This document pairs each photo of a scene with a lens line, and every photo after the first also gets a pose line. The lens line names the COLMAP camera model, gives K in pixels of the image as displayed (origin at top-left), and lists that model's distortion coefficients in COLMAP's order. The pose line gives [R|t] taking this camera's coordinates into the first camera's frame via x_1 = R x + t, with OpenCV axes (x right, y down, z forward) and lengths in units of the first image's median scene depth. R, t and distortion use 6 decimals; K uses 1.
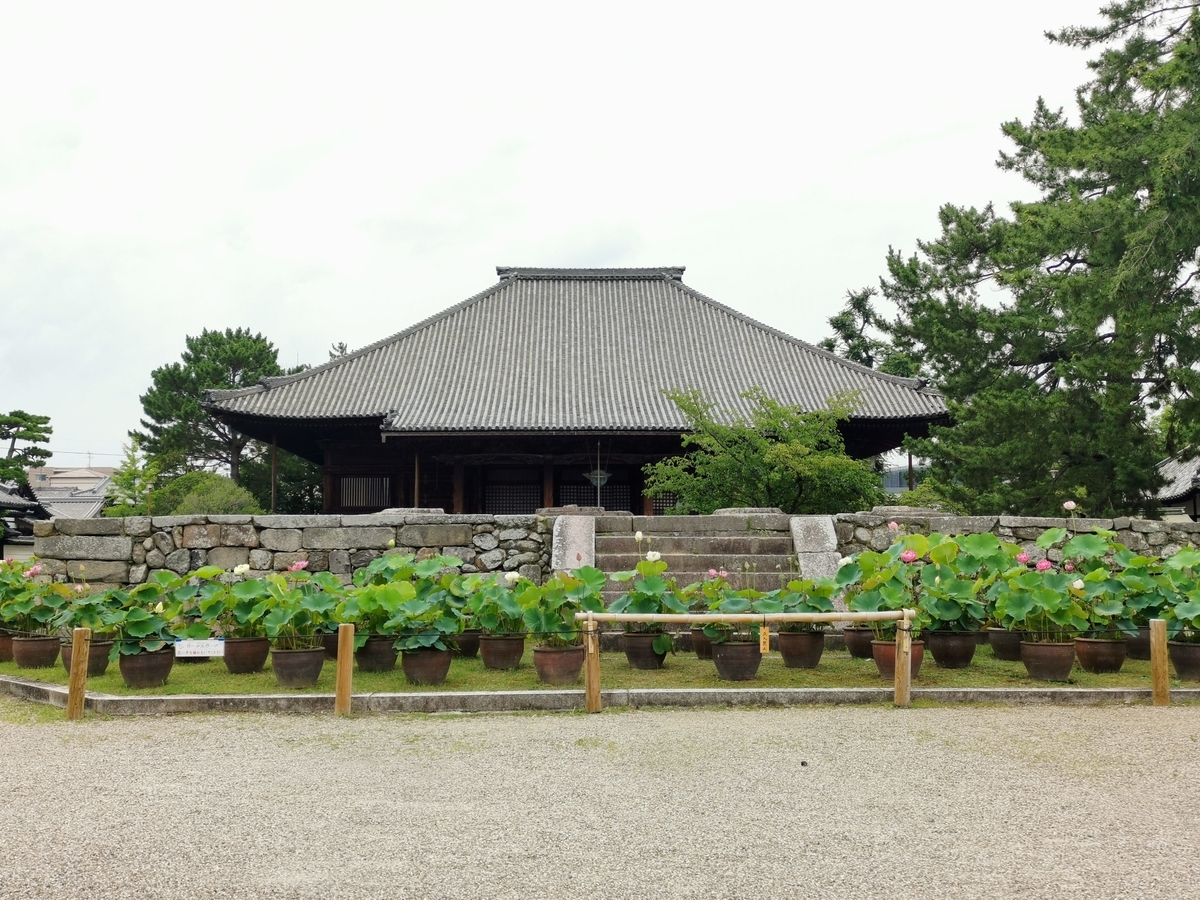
lens RADIAL K [[1187.8, 0, 599.7], [0, 1187.8, 450.4], [0, 0, 1]] dist [0.005202, 0.000000]
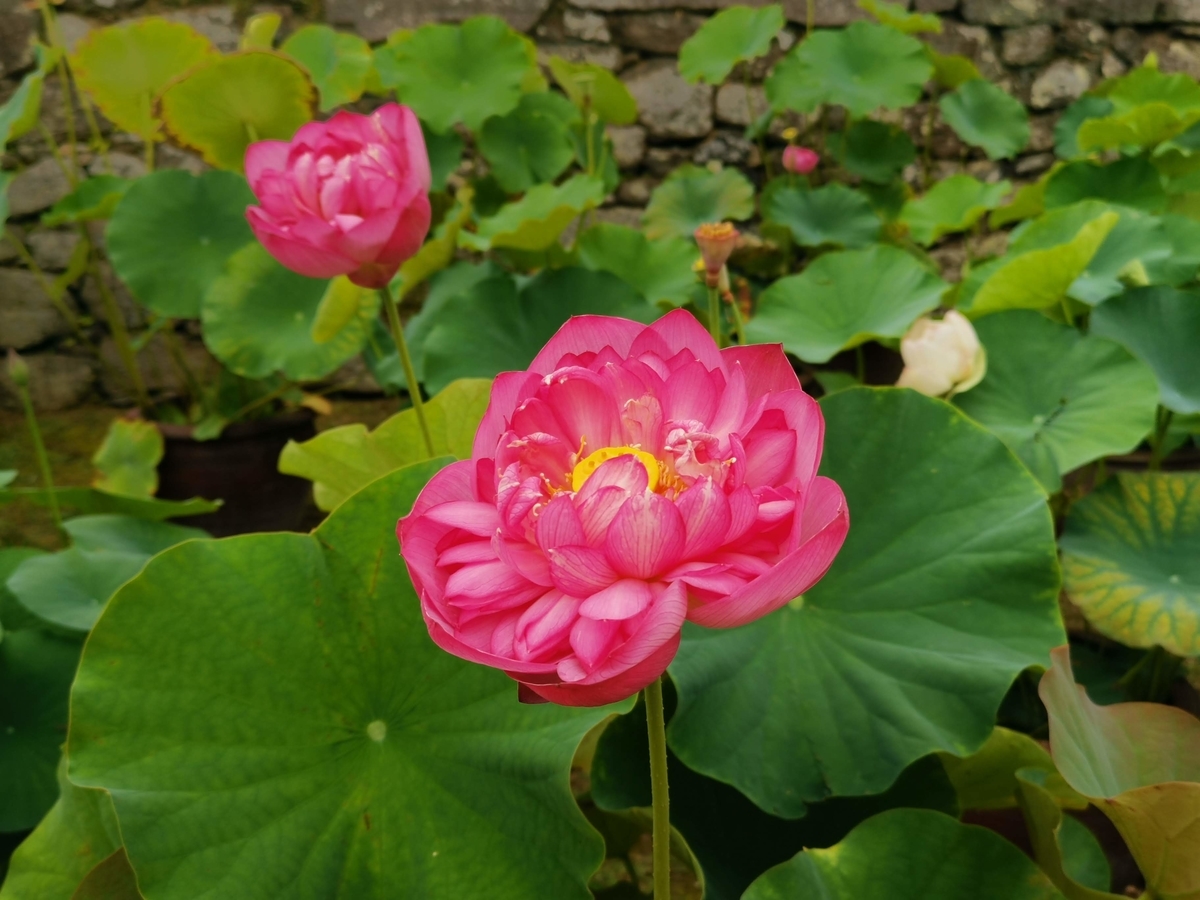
lens RADIAL K [[1187.8, 0, 600.4], [0, 1187.8, 450.2], [0, 0, 1]] dist [0.005202, 0.000000]
pose [[0.966426, -0.096201, 0.238258, 0.263485], [0.004638, 0.933648, 0.358163, 0.060576], [-0.256904, -0.345033, 0.902747, 0.692707]]
